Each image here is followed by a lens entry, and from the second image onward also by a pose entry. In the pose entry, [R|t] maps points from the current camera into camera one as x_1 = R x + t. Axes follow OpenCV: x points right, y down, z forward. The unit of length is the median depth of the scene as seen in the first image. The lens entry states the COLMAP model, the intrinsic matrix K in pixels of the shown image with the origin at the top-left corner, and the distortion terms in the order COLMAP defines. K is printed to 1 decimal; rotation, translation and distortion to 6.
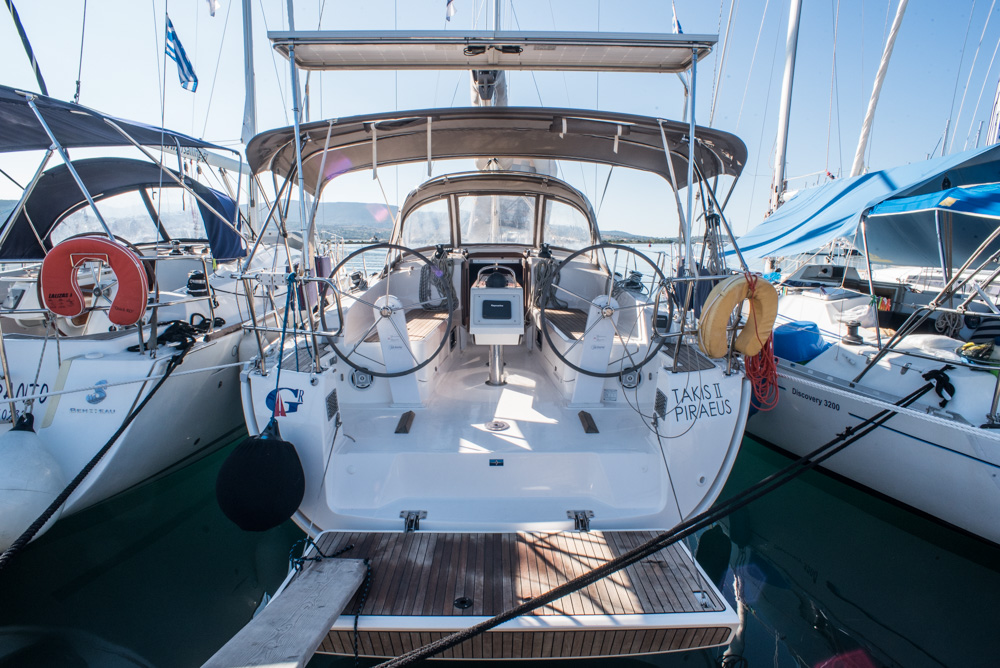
lens RADIAL K [[572.7, 0, 493.7], [0, 572.7, 340.8], [0, 0, 1]] dist [-0.129644, 0.088797]
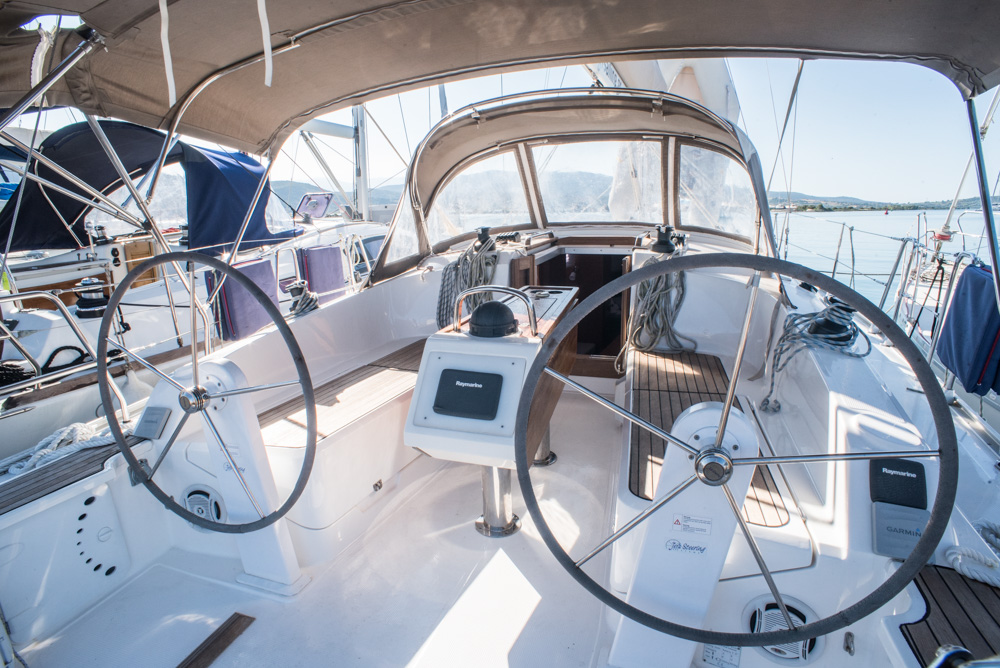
lens RADIAL K [[572.7, 0, 493.7], [0, 572.7, 340.8], [0, 0, 1]] dist [-0.129644, 0.088797]
pose [[0.941915, 0.055809, -0.331181, 0.120154], [-0.036070, 0.997203, 0.065455, -0.090002], [0.333908, -0.049707, 0.941294, 0.434368]]
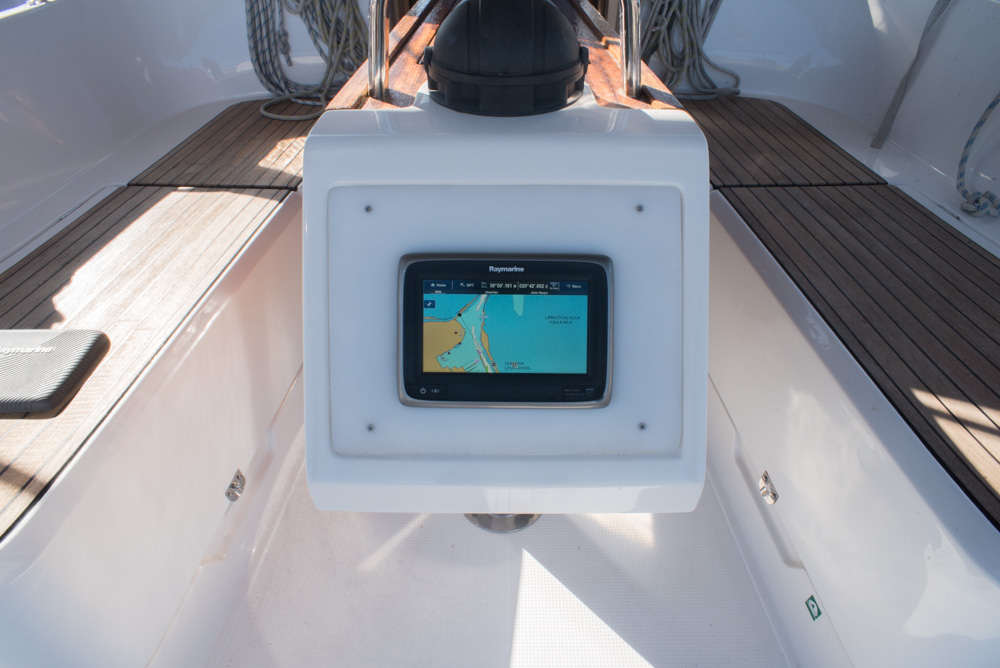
lens RADIAL K [[572.7, 0, 493.7], [0, 572.7, 340.8], [0, 0, 1]] dist [-0.129644, 0.088797]
pose [[0.999852, 0.001448, -0.017129, 0.003836], [0.007128, 0.871802, 0.489807, -0.083979], [0.015642, -0.489856, 0.871663, 0.643232]]
